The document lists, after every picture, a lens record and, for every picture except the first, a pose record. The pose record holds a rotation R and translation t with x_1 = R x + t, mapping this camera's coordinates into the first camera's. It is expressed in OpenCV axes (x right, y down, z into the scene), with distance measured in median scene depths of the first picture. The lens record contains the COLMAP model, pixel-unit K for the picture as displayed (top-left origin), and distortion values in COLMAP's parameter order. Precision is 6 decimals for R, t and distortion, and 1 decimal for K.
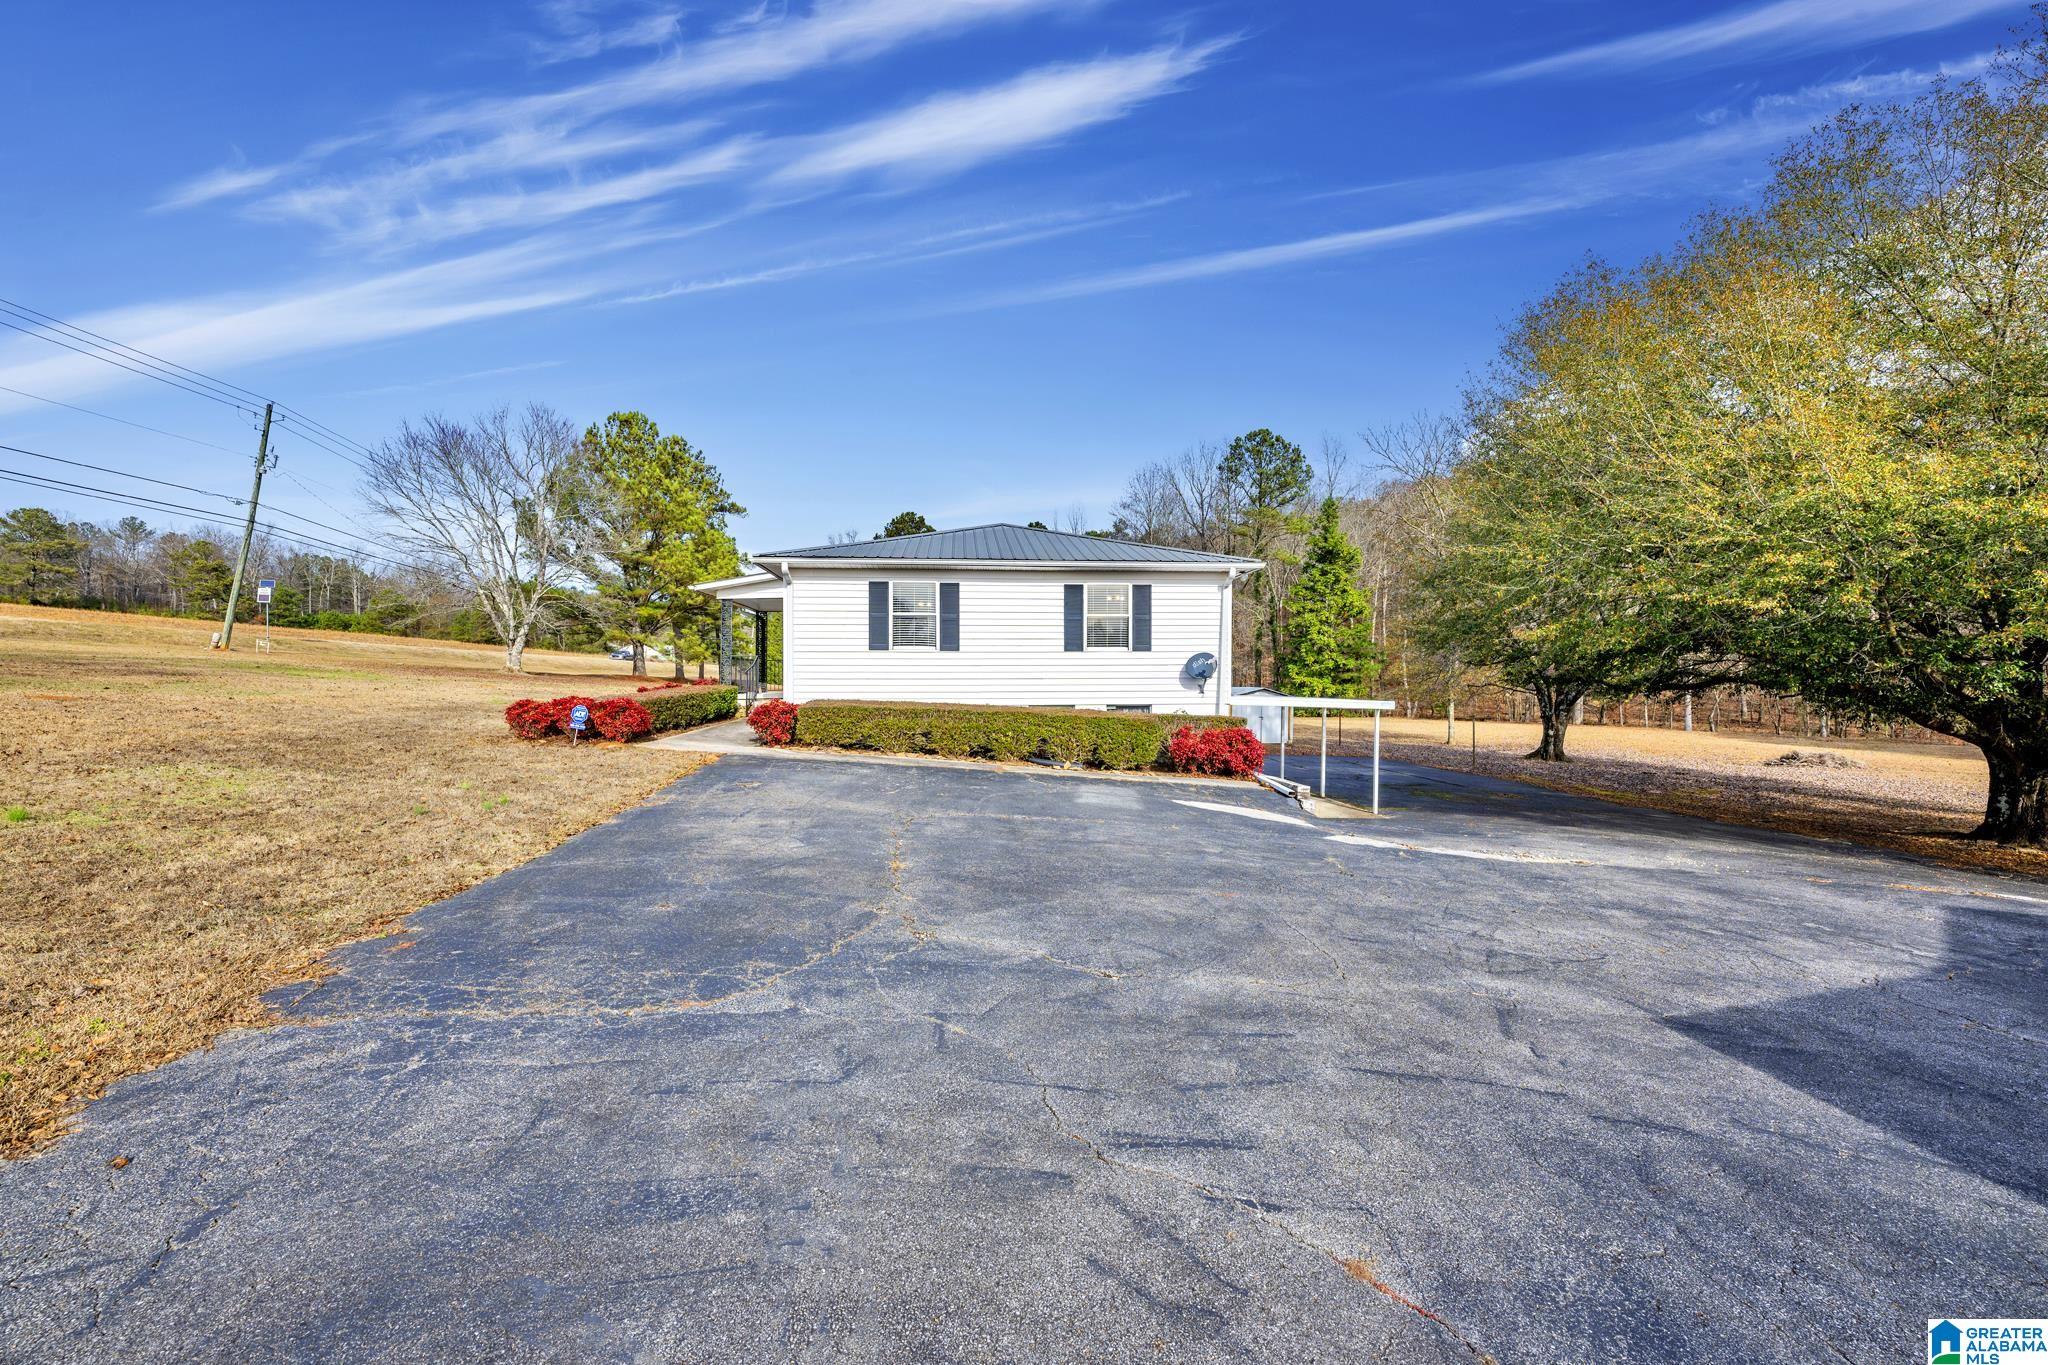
lens RADIAL K [[800.1, 0, 1024.6], [0, 800.1, 688.0], [0, 0, 1]] dist [-0.000252, -0.000143]
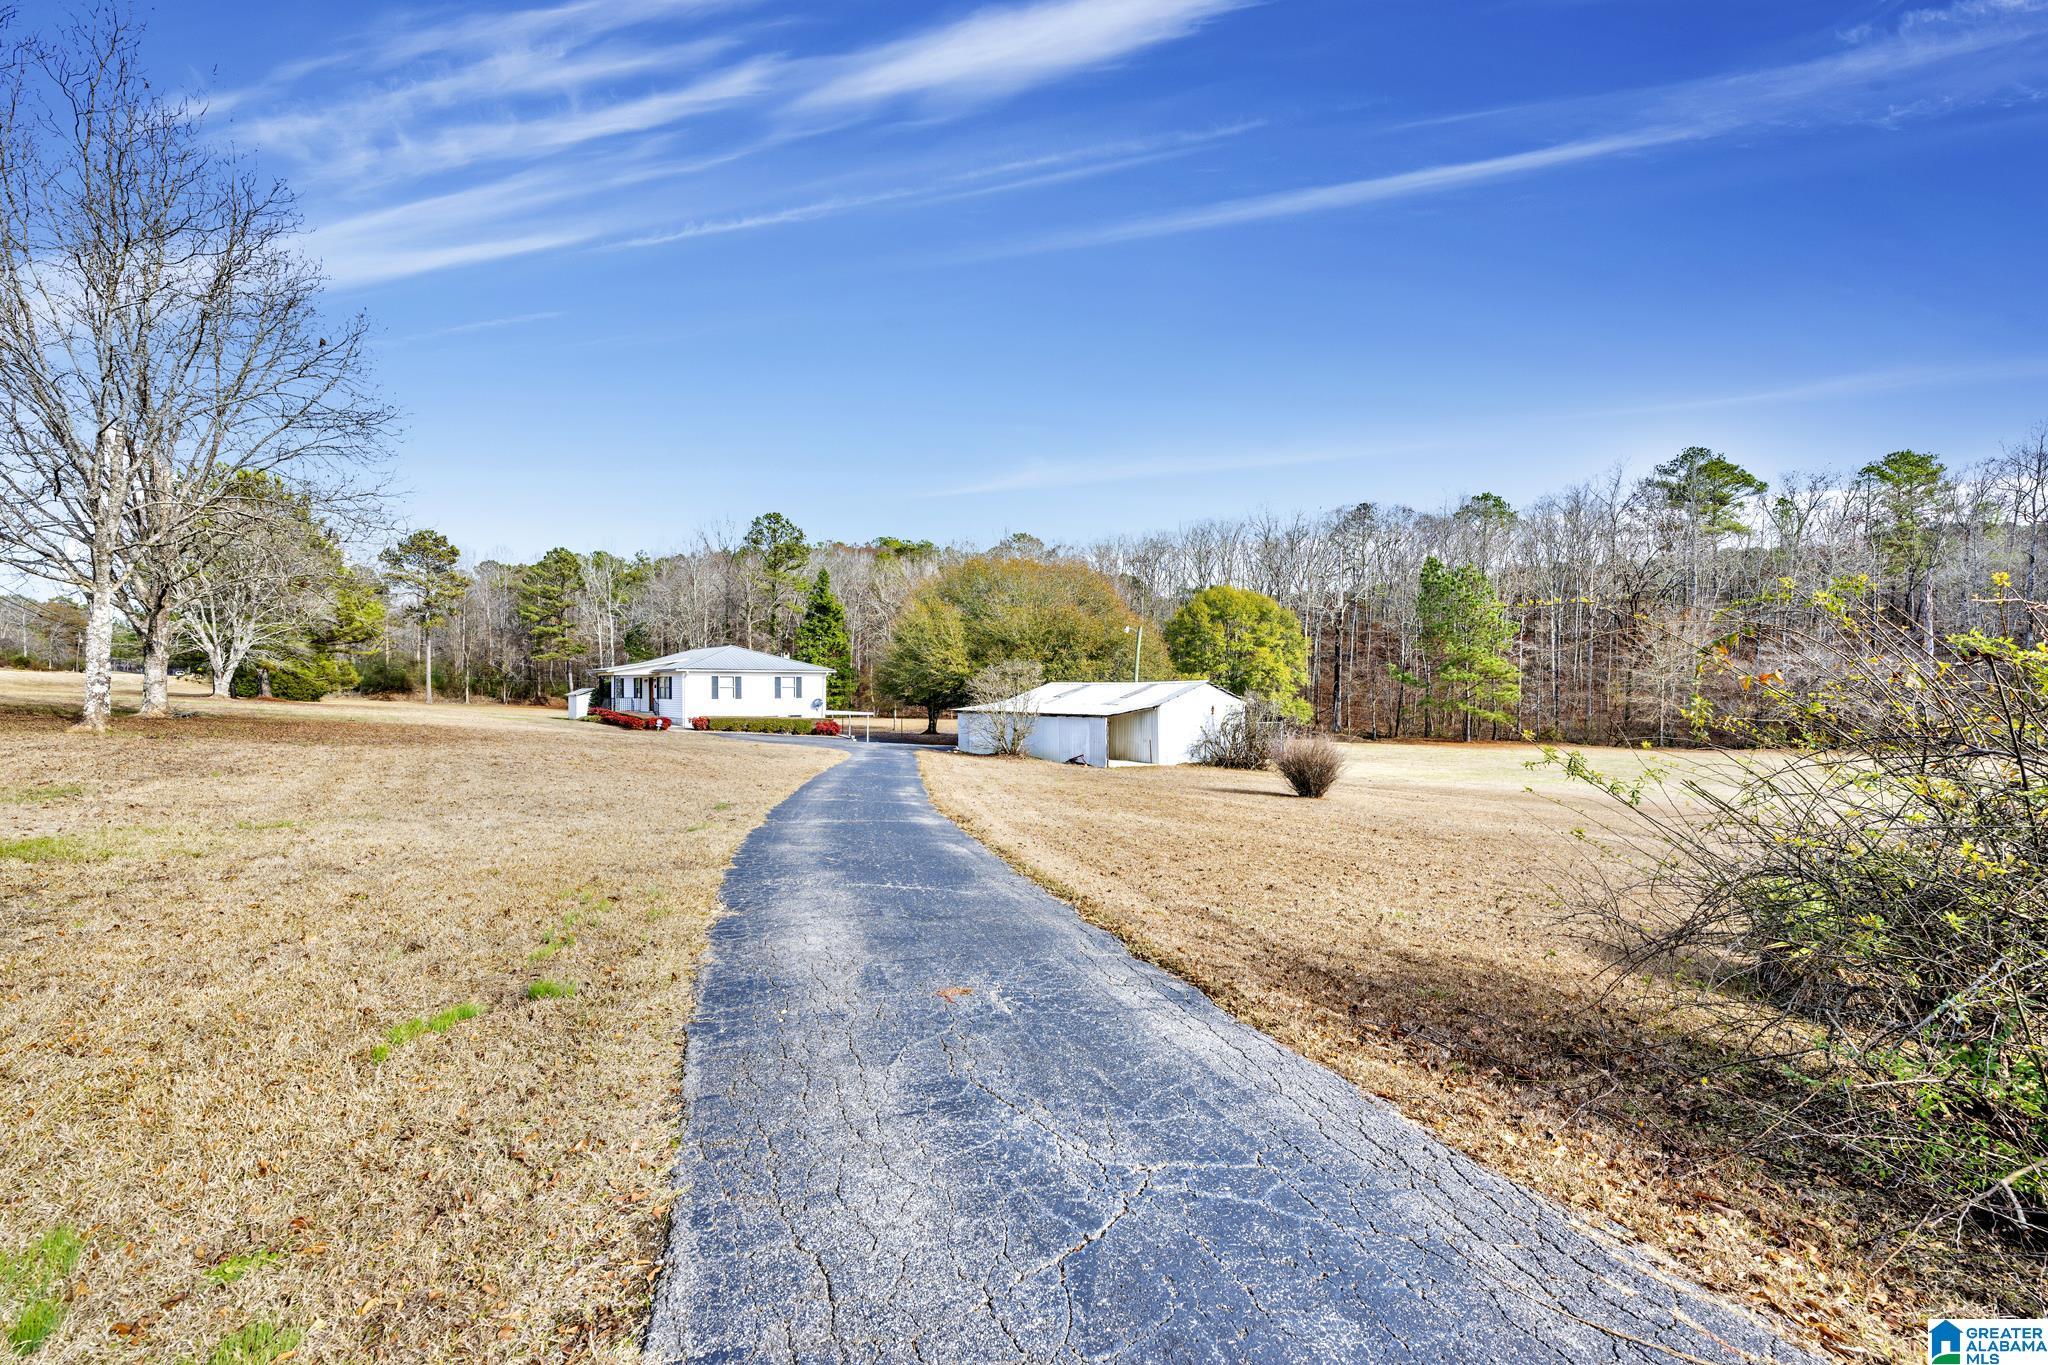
lens RADIAL K [[800.1, 0, 1024.6], [0, 800.1, 688.0], [0, 0, 1]] dist [-0.000252, -0.000143]
pose [[0.803394, 0.000624, 0.595448, -0.551588], [0.001078, 0.999996, -0.002502, -0.041949], [-0.595447, 0.002652, 0.803390, -1.118659]]
